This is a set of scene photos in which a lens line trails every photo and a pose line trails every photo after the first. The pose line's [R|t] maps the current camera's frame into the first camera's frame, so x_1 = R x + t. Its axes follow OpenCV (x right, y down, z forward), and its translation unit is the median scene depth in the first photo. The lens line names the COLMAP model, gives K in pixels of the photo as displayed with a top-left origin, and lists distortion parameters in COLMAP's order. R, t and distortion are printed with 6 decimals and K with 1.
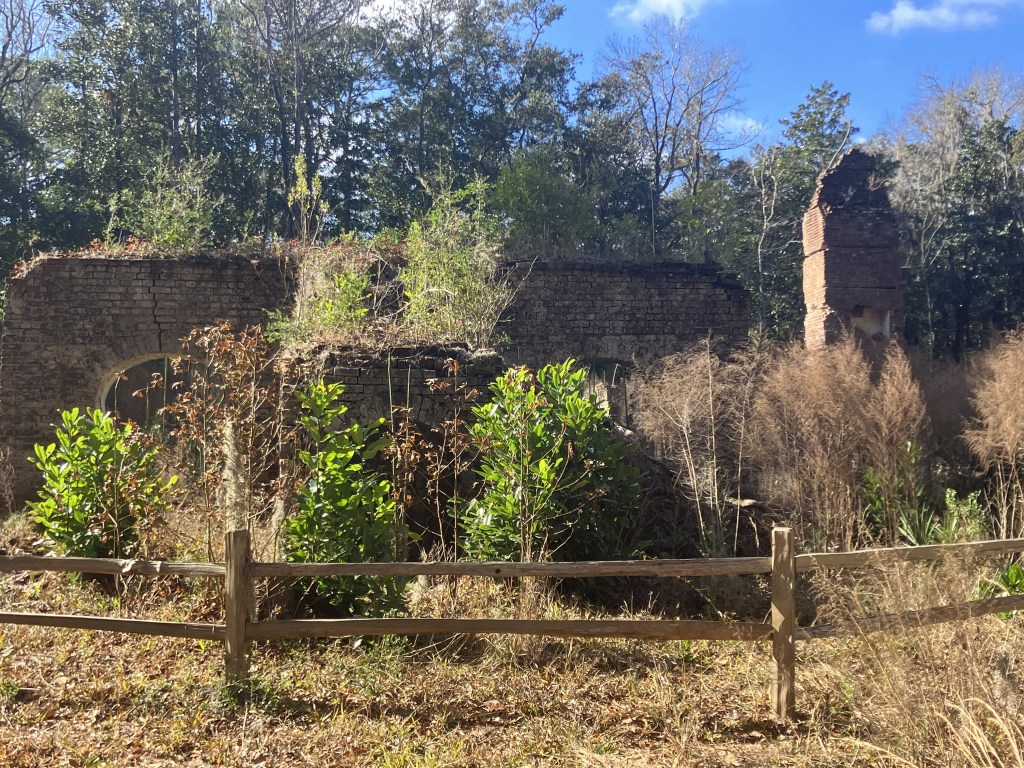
lens RADIAL K [[833.9, 0, 512.0], [0, 833.9, 384.0], [0, 0, 1]] dist [0.059127, -0.094150]
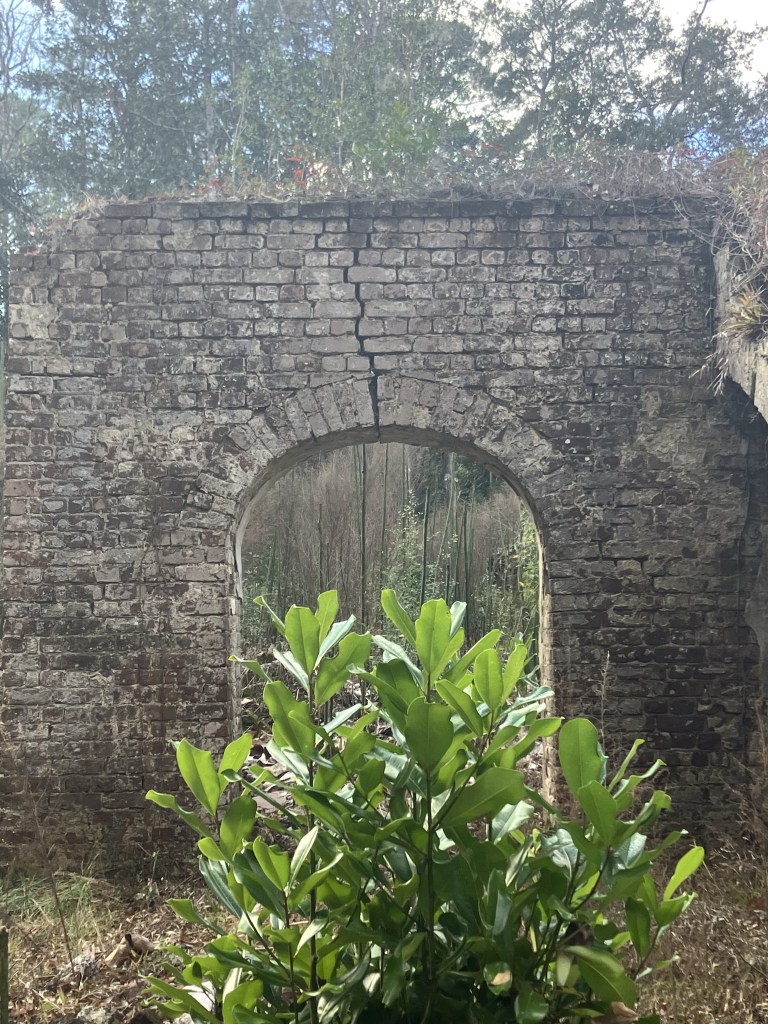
lens RADIAL K [[833.9, 0, 384.0], [0, 833.9, 512.0], [0, 0, 1]] dist [0.059127, -0.094150]
pose [[0.995639, -0.016975, -0.091737, -0.380482], [0.017024, 0.999855, -0.000248, 0.004363], [0.091728, -0.001315, 0.995783, 0.599083]]
